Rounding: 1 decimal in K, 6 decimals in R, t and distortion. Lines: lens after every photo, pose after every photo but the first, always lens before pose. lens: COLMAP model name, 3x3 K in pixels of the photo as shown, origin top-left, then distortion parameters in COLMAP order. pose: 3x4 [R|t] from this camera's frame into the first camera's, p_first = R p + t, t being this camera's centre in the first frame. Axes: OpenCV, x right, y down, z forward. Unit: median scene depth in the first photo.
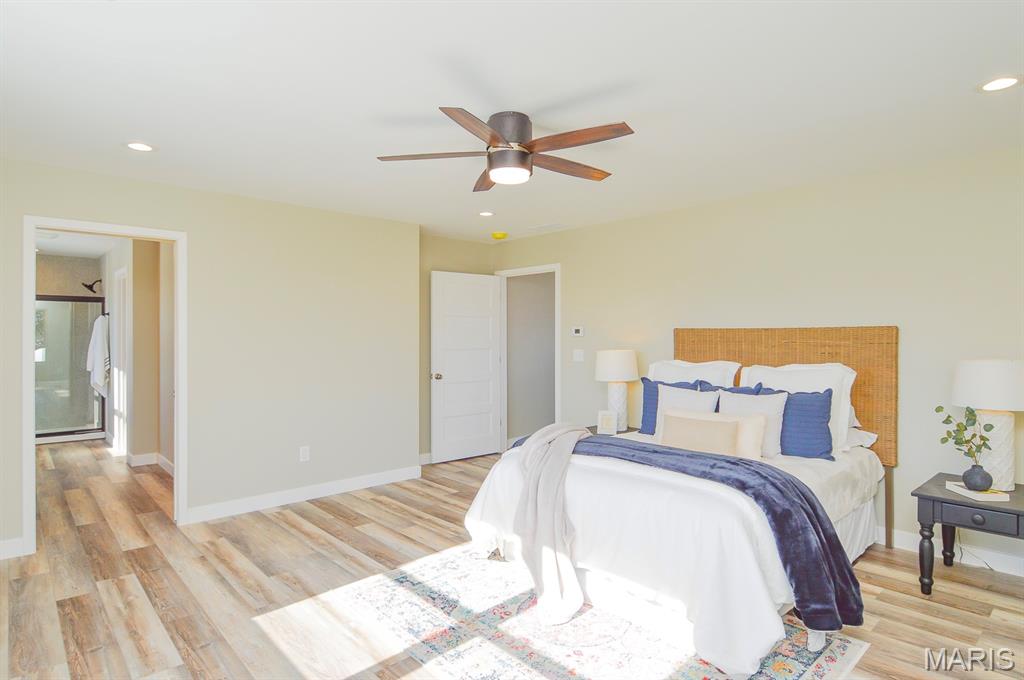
lens RADIAL K [[538.0, 0, 512.0], [0, 538.0, 340.0], [0, 0, 1]] dist [0.003097, 0.000073]
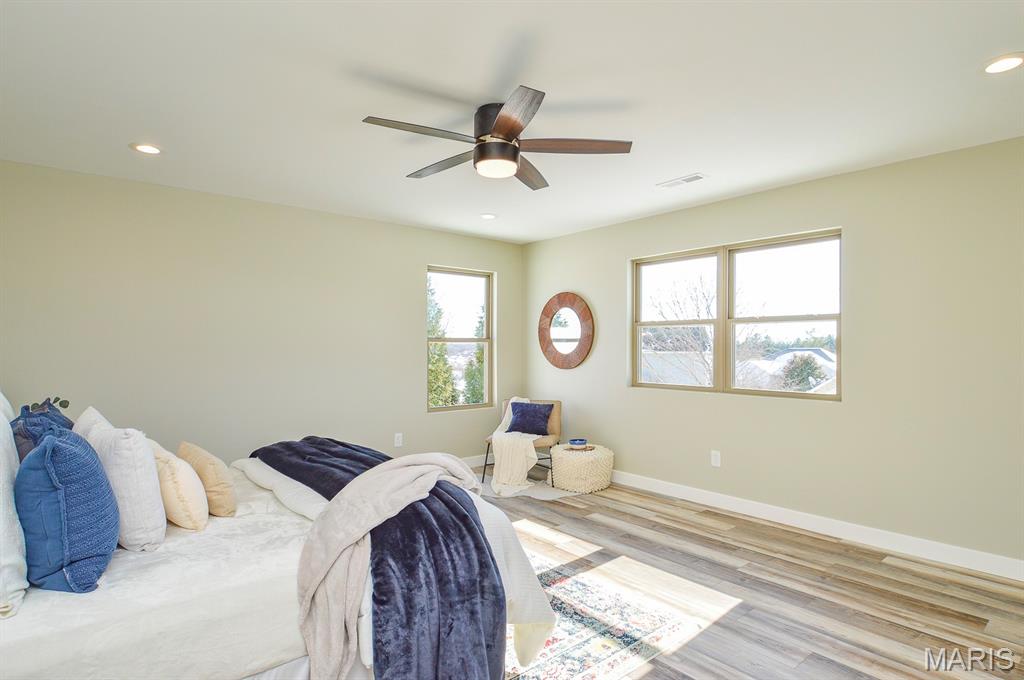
lens RADIAL K [[538.0, 0, 512.0], [0, 538.0, 340.0], [0, 0, 1]] dist [0.003097, 0.000073]
pose [[-0.999038, -0.000684, 0.043838, -0.073359], [-0.000873, 0.999990, -0.004291, 0.013636], [-0.043834, -0.004325, -0.999029, 1.879045]]
